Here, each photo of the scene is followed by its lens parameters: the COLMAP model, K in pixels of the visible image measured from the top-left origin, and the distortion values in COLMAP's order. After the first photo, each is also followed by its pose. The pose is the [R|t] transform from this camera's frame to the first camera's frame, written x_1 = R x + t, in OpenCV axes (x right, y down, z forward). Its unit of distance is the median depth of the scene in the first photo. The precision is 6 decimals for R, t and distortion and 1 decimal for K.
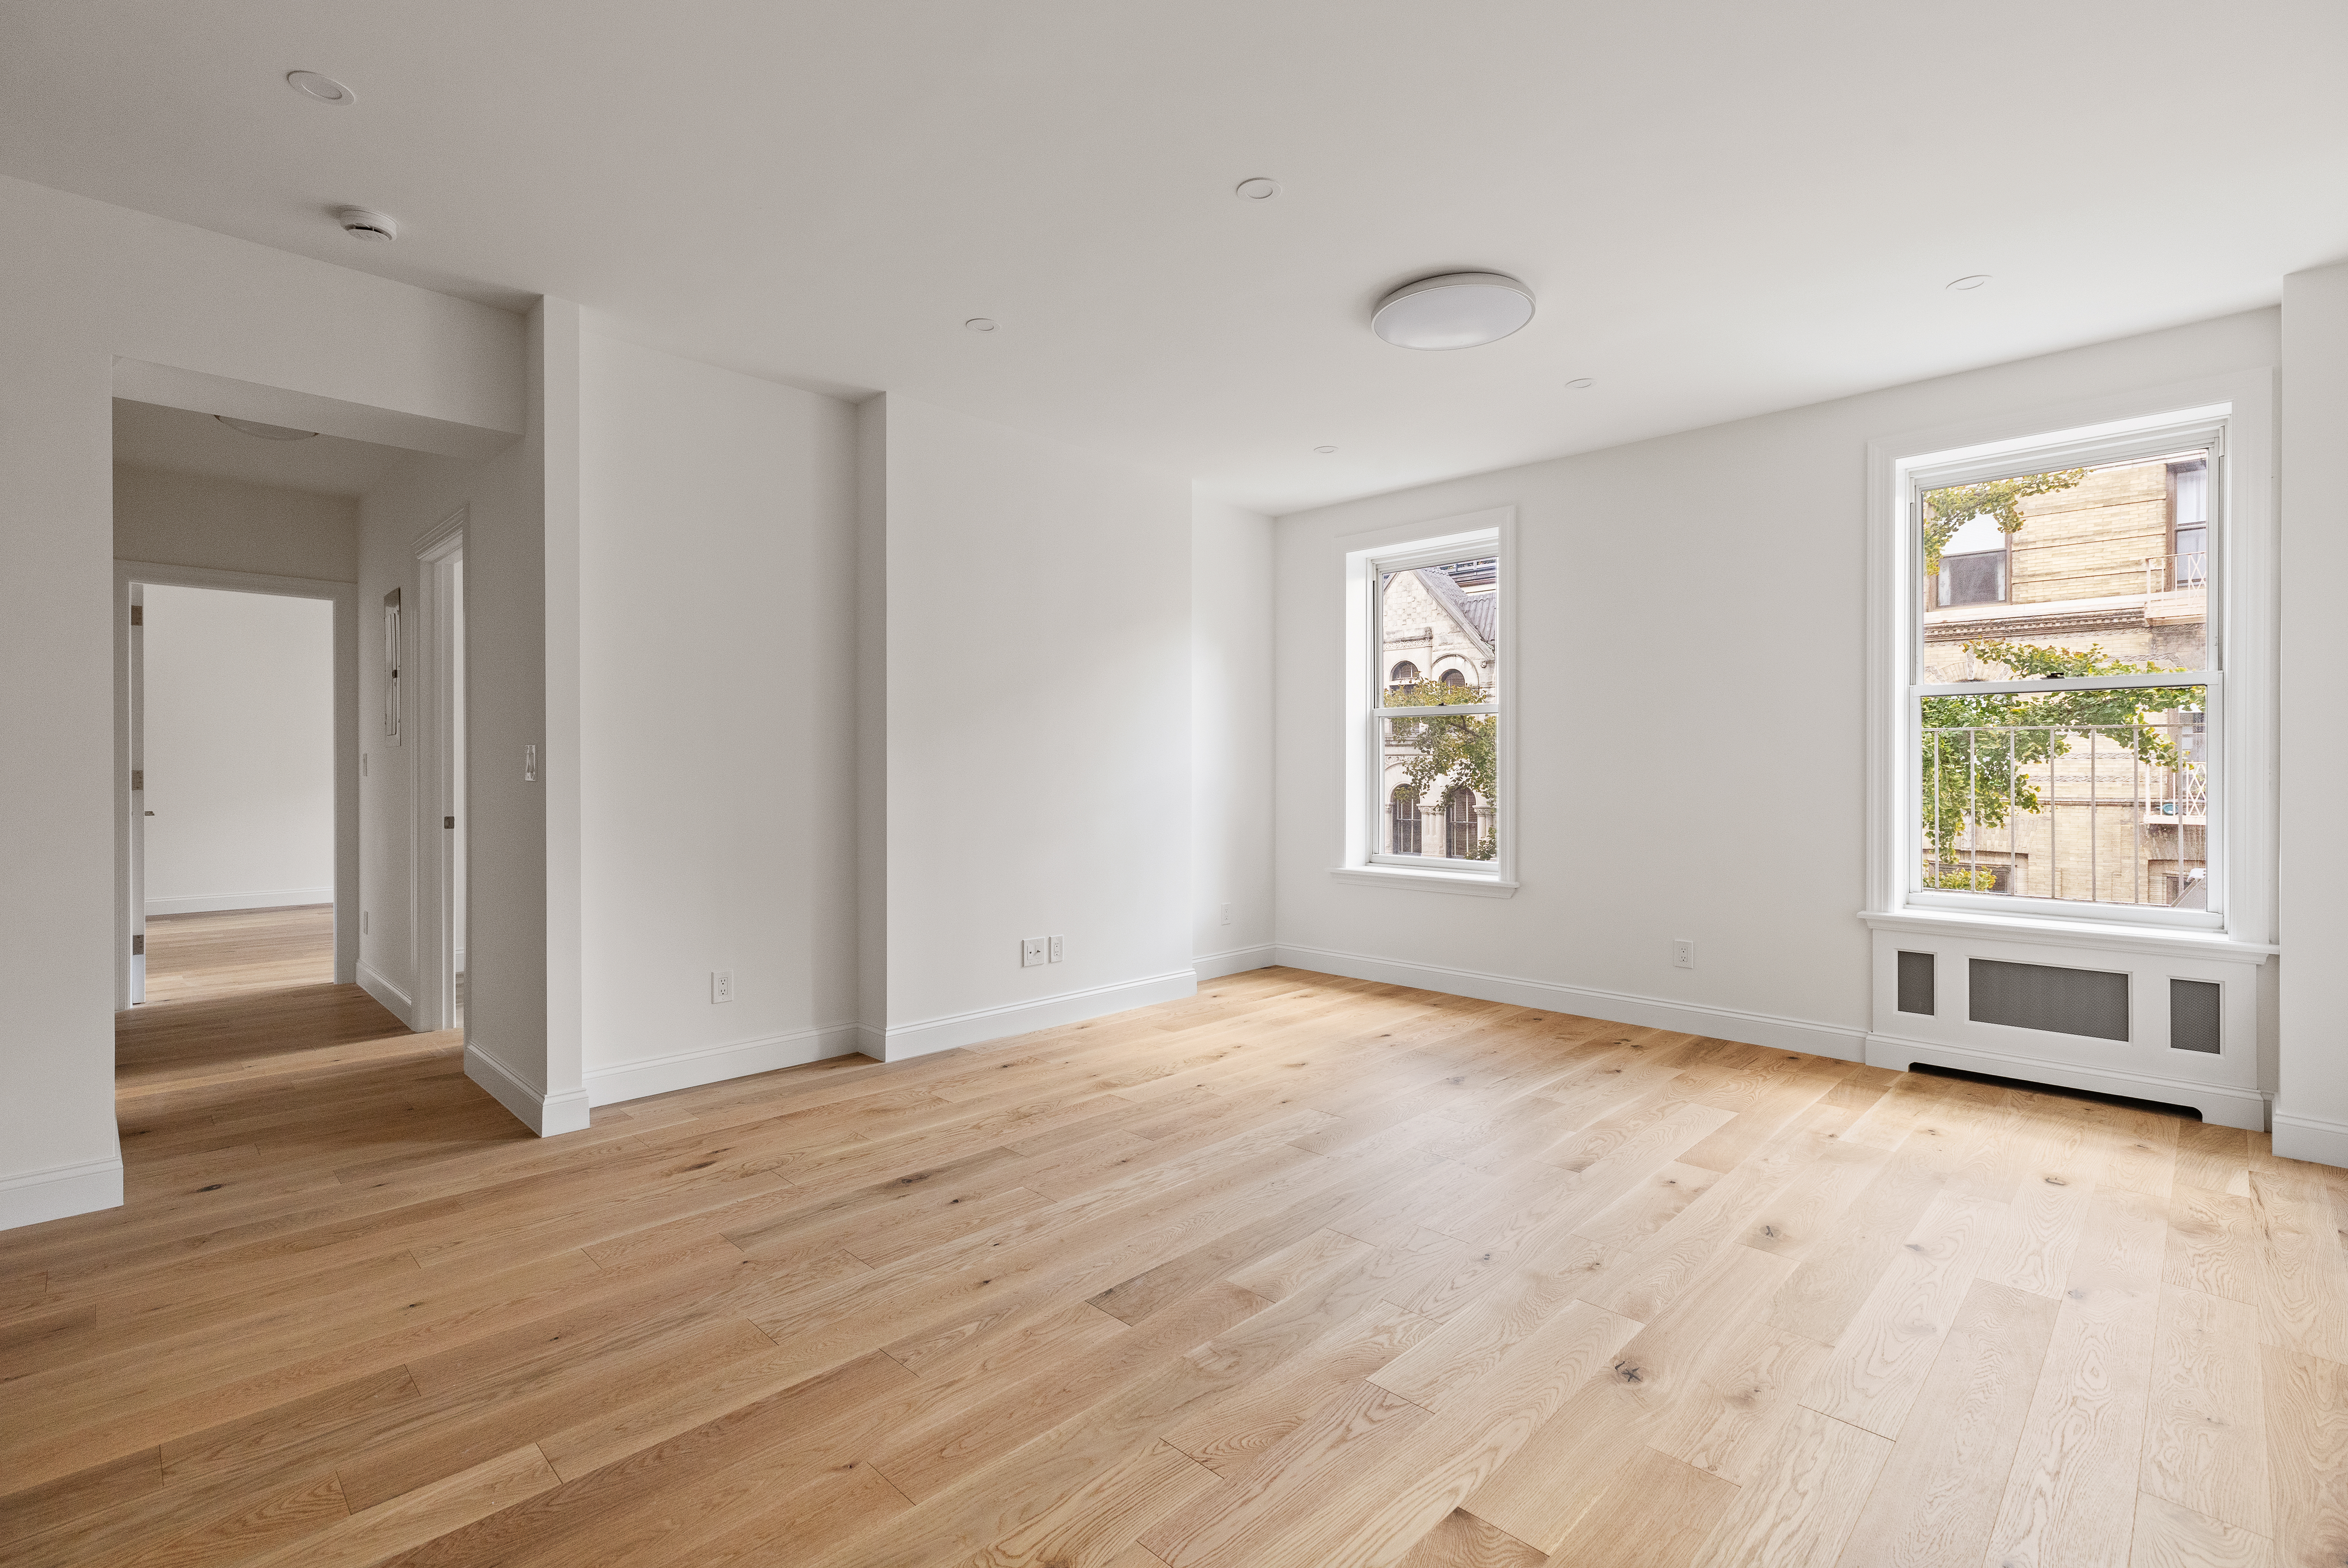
lens RADIAL K [[1059.7, 0, 1161.7], [0, 1059.7, 774.7], [0, 0, 1]] dist [0.003164, 0.000792]
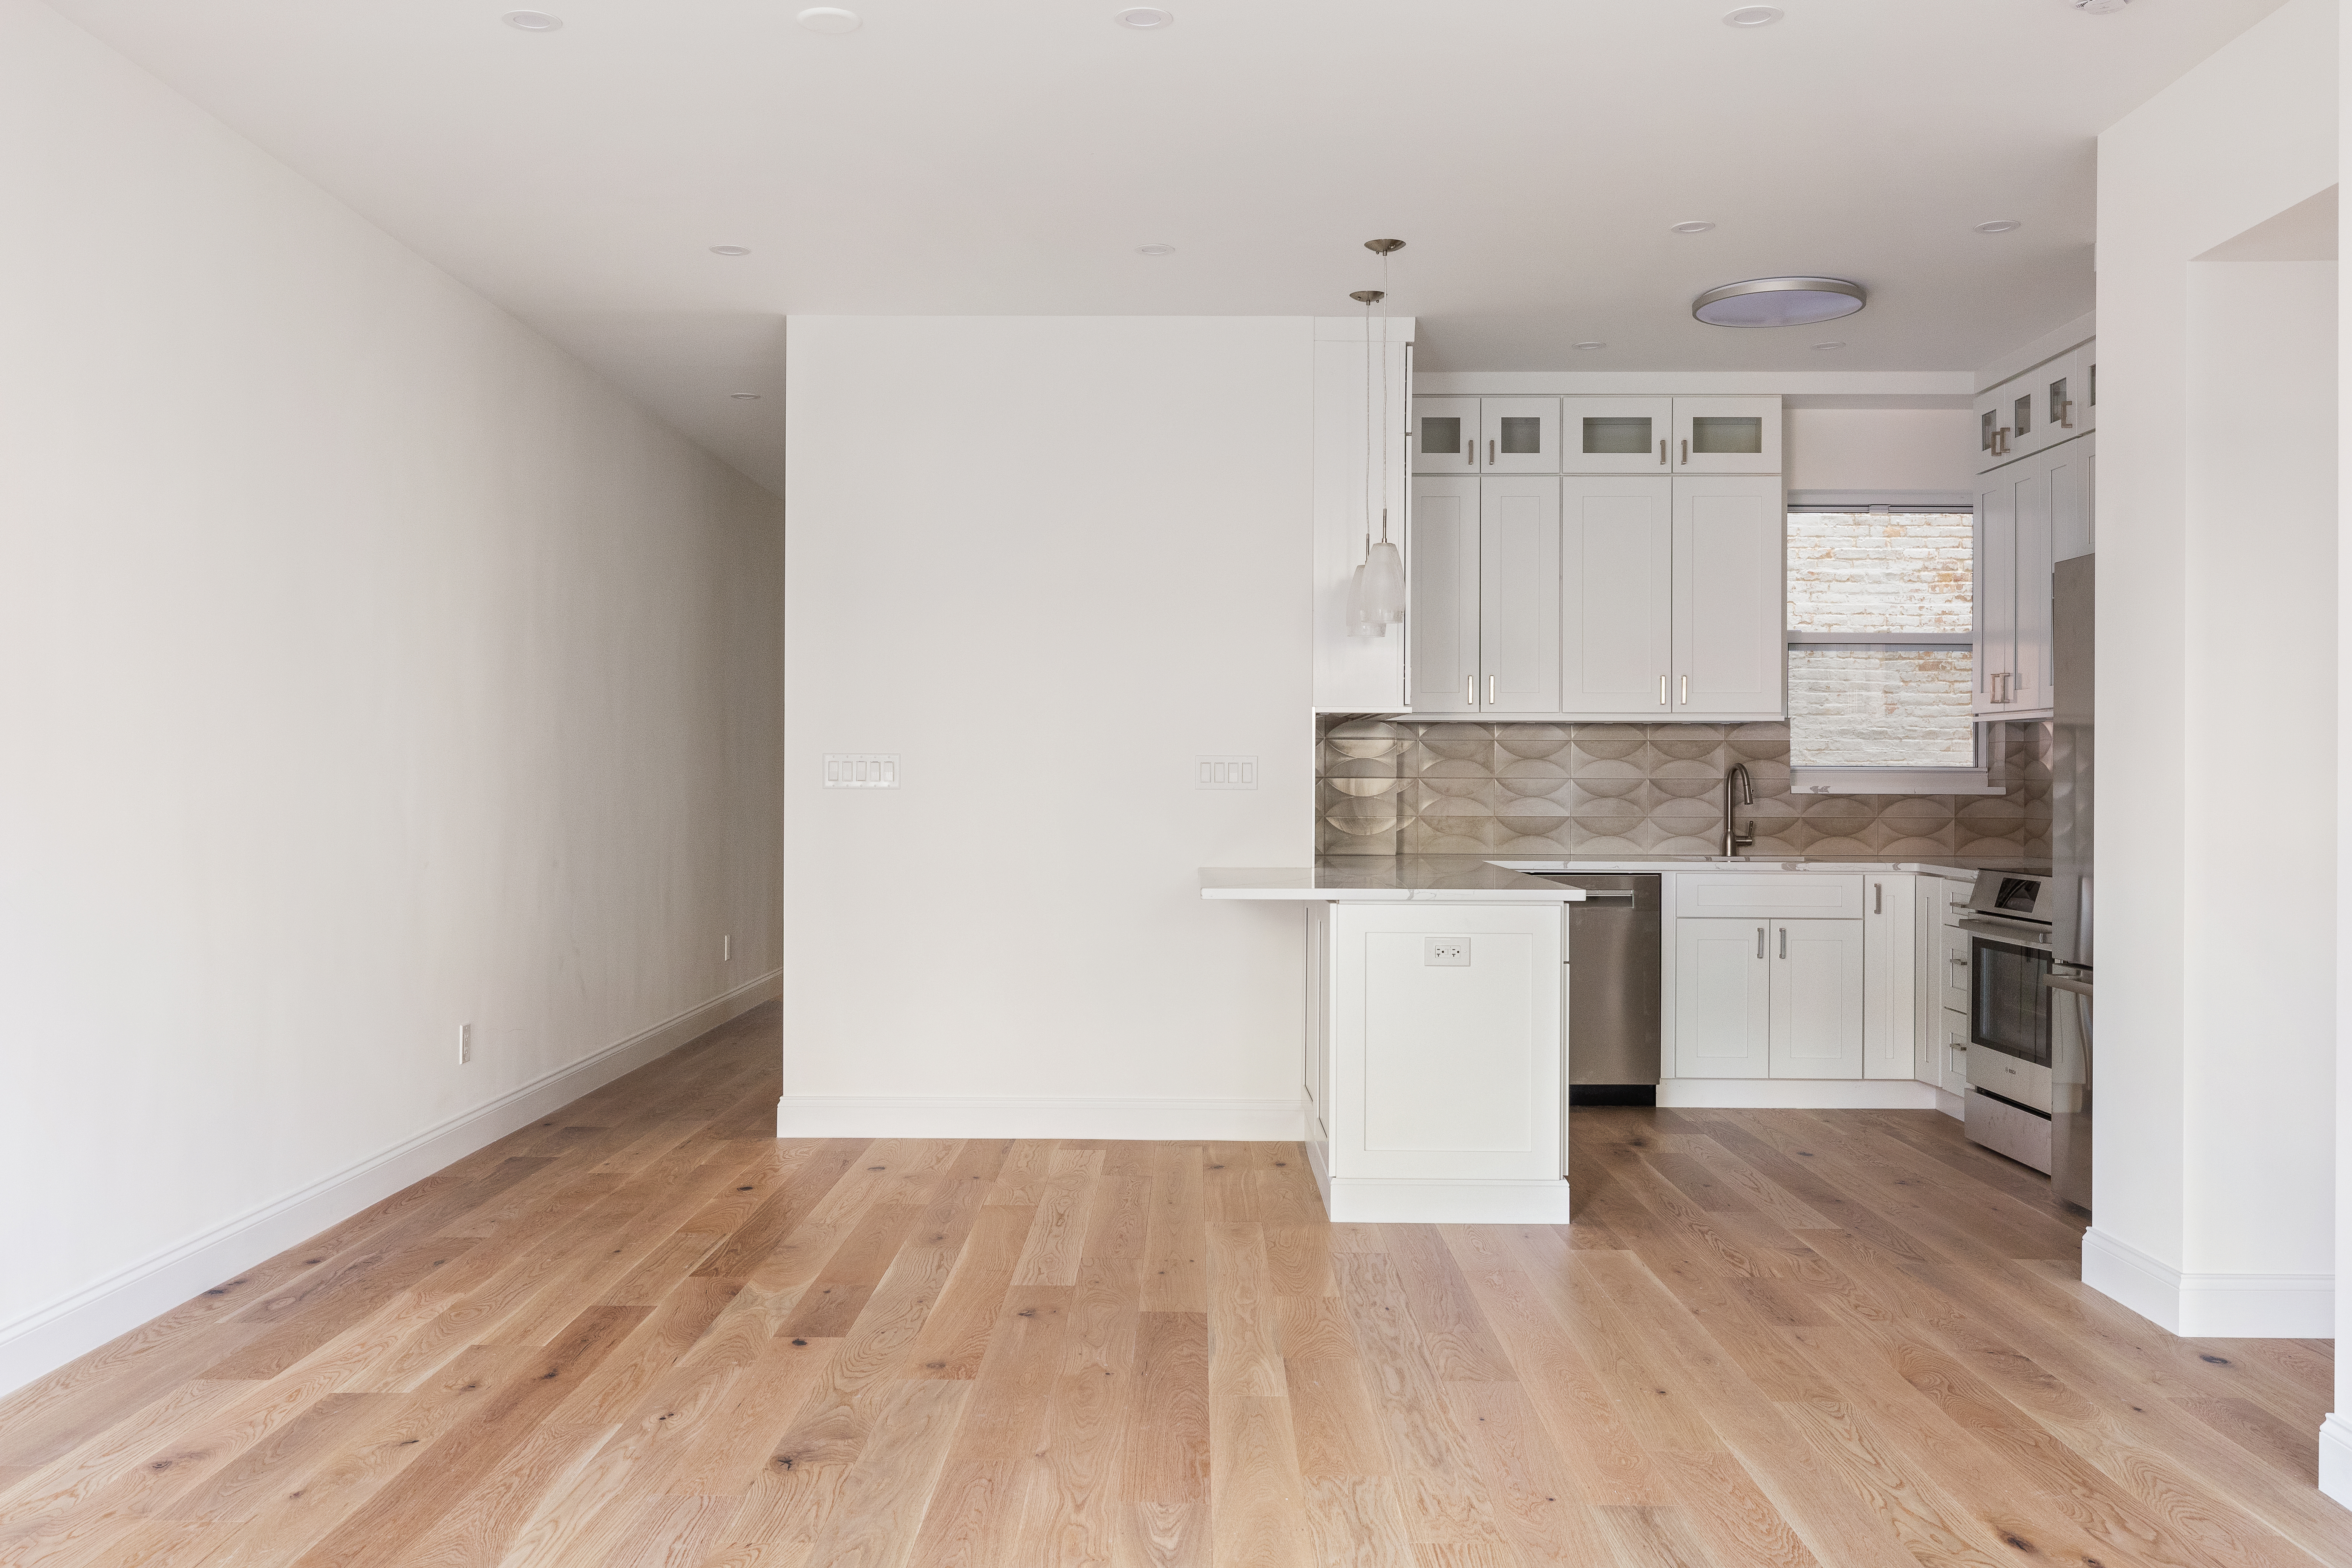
lens RADIAL K [[2109.0, 0, 1155.2], [0, 2109.0, 776.1], [0, 0, 1]] dist [0.014181, 0.011766]
pose [[-0.727366, -0.004917, -0.686232, 0.637344], [-0.008055, 0.999967, 0.001373, -0.006492], [0.686202, 0.006526, -0.727381, 1.578965]]
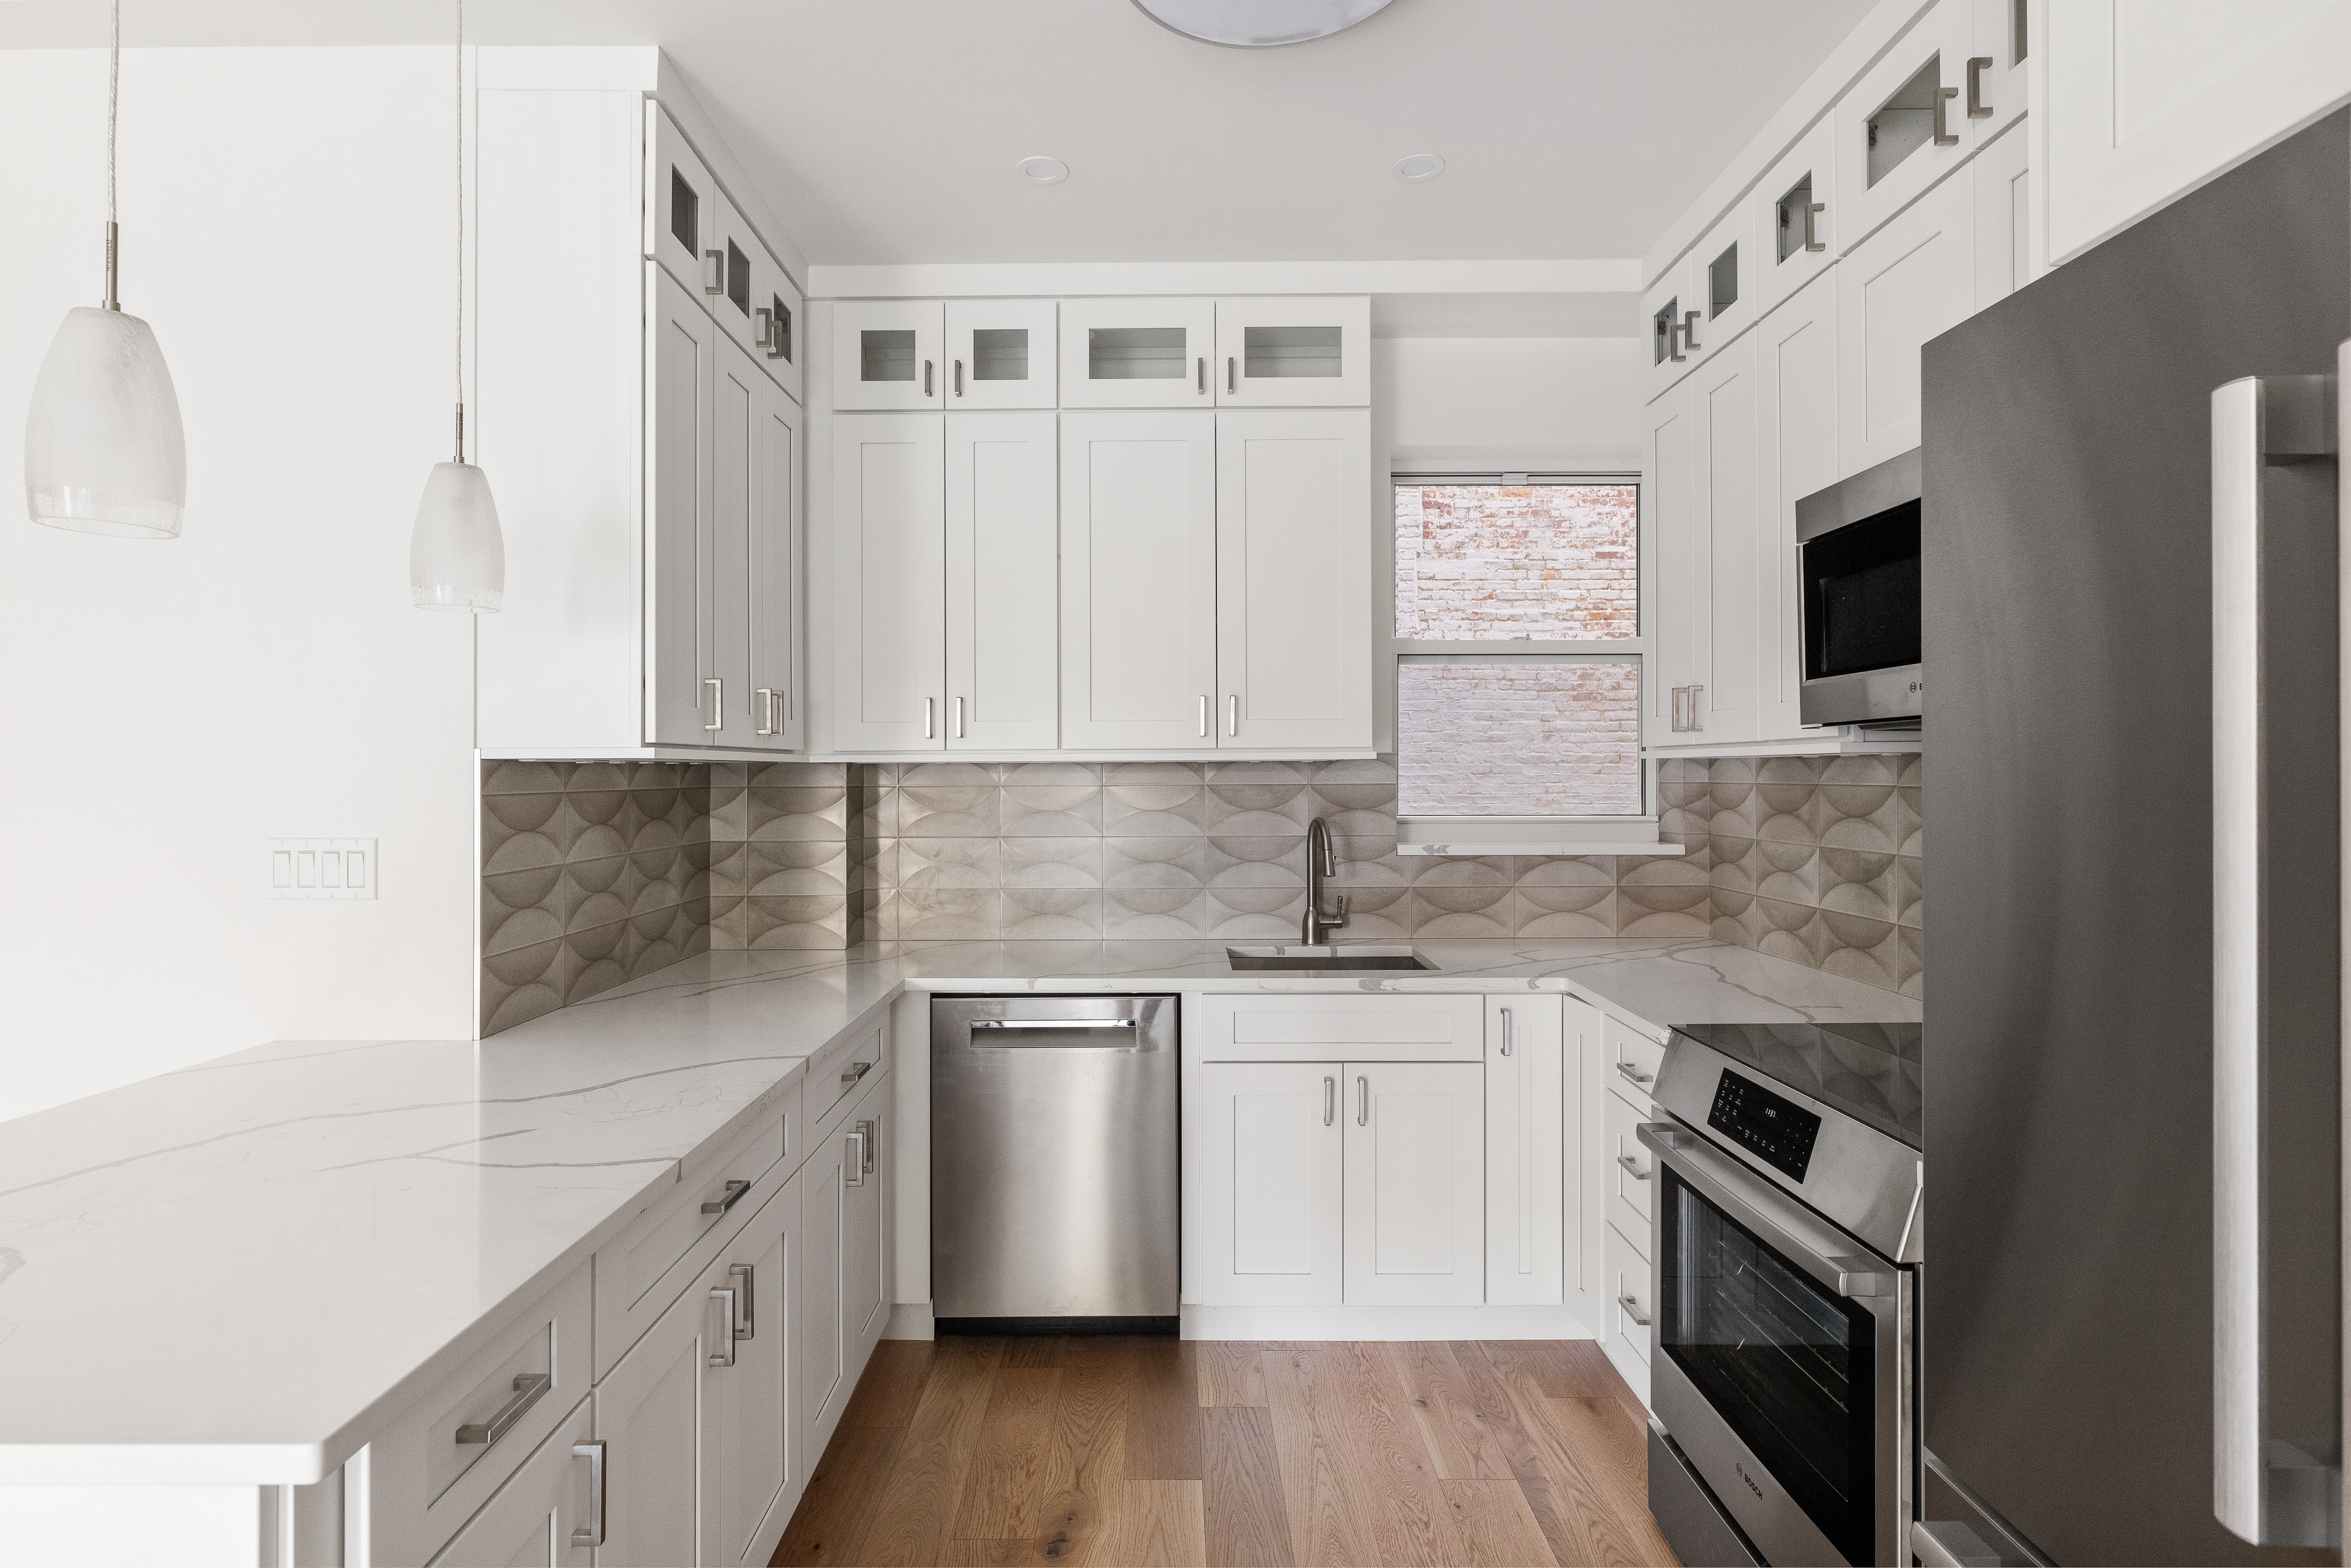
lens RADIAL K [[1157.2, 0, 1175.7], [0, 1157.2, 778.2], [0, 0, 1]] dist [0.005466, -0.001585]
pose [[-0.718480, 0.004612, -0.695532, -0.908929], [0.000269, 0.999980, 0.006352, -0.067920], [0.695547, 0.004376, -0.718467, 0.806633]]
